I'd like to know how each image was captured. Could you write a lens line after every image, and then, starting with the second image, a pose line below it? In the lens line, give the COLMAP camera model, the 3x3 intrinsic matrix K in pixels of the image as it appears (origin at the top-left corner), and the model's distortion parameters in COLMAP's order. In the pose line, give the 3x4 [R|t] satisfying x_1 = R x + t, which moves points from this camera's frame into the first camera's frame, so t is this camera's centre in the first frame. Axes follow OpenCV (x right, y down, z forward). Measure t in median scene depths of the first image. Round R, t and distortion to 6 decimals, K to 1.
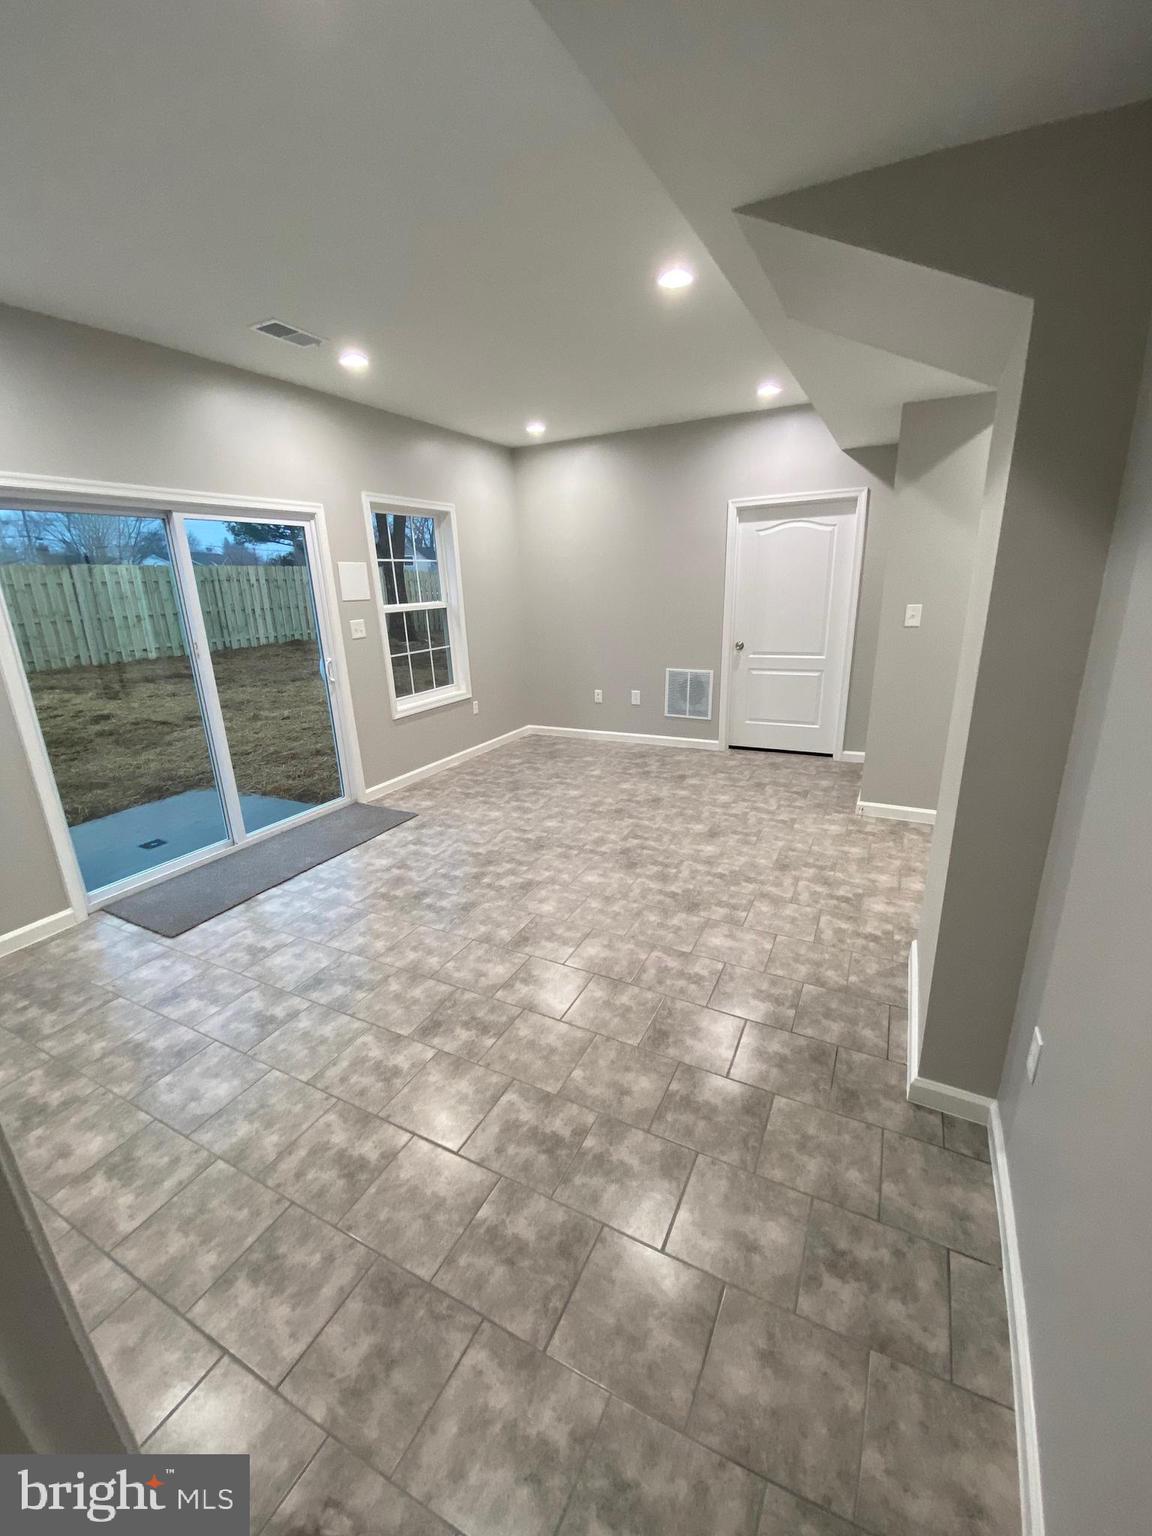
lens RADIAL K [[614.6, 0, 573.2], [0, 614.6, 770.4], [0, 0, 1]] dist [0.049623, -0.041621]
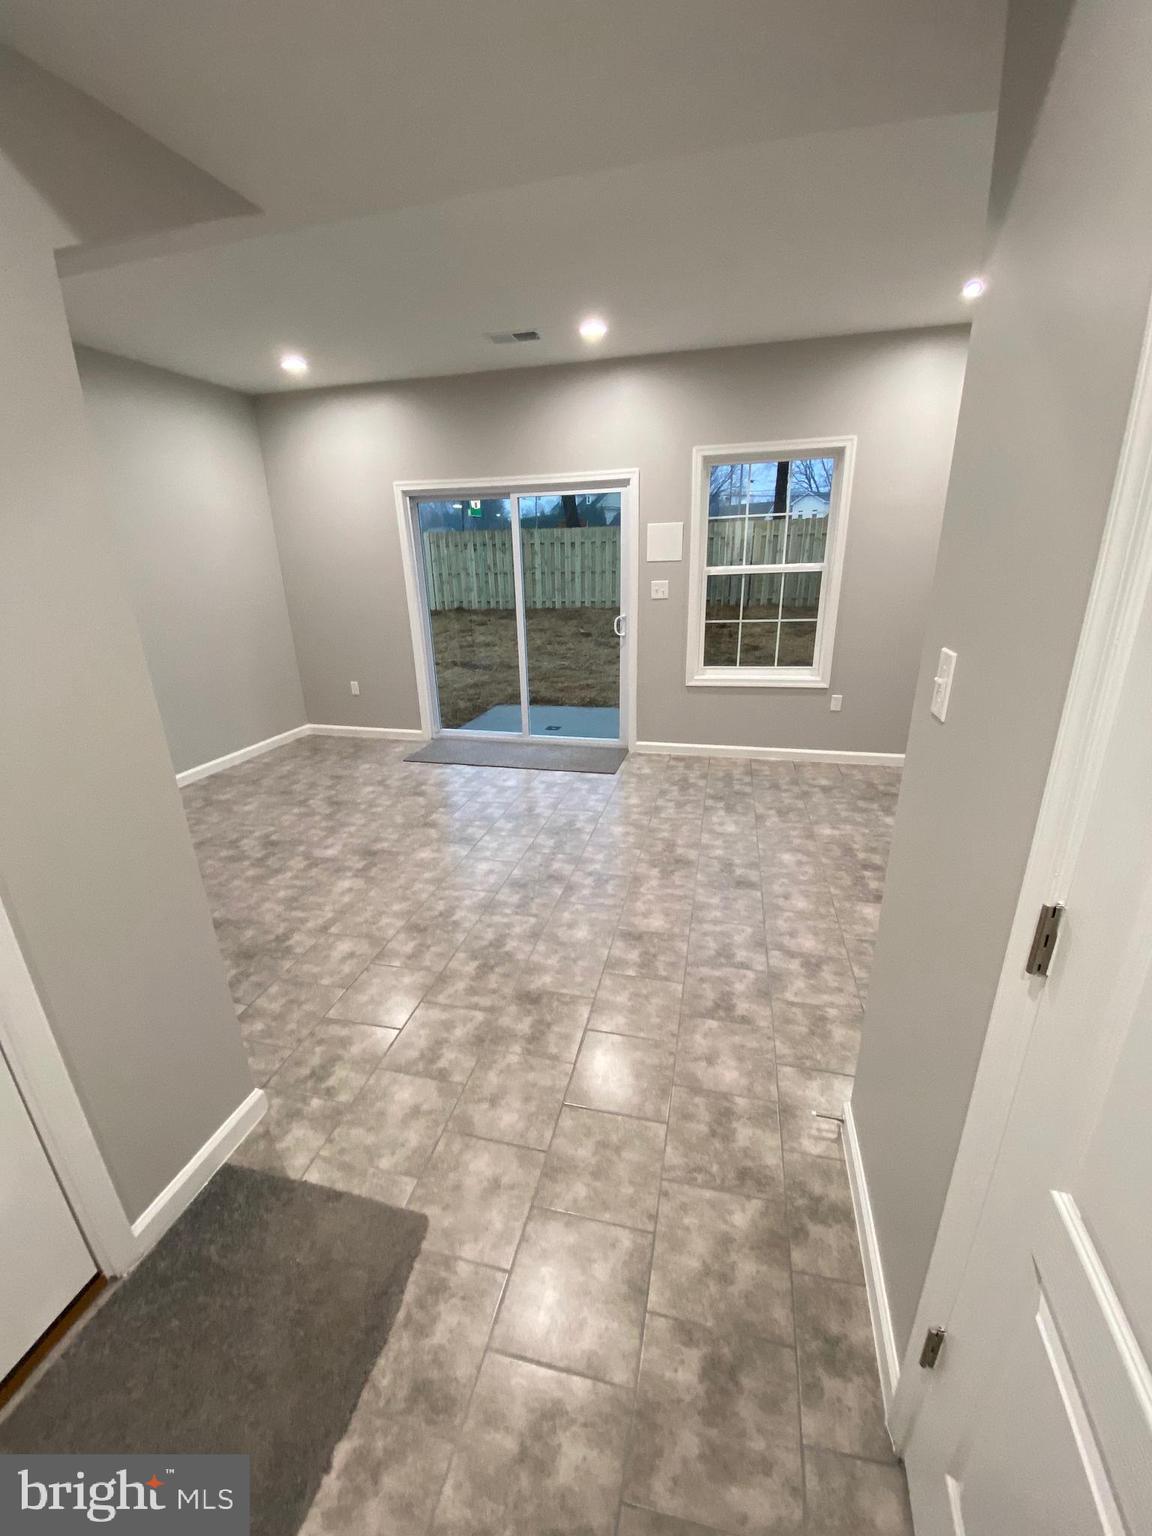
lens RADIAL K [[614.6, 0, 573.2], [0, 614.6, 770.4], [0, 0, 1]] dist [0.049623, -0.041621]
pose [[0.230076, 0.347546, -0.908998, 0.732984], [-0.269997, 0.920184, 0.283485, -0.226777], [0.934969, 0.180203, 0.305548, 0.673521]]
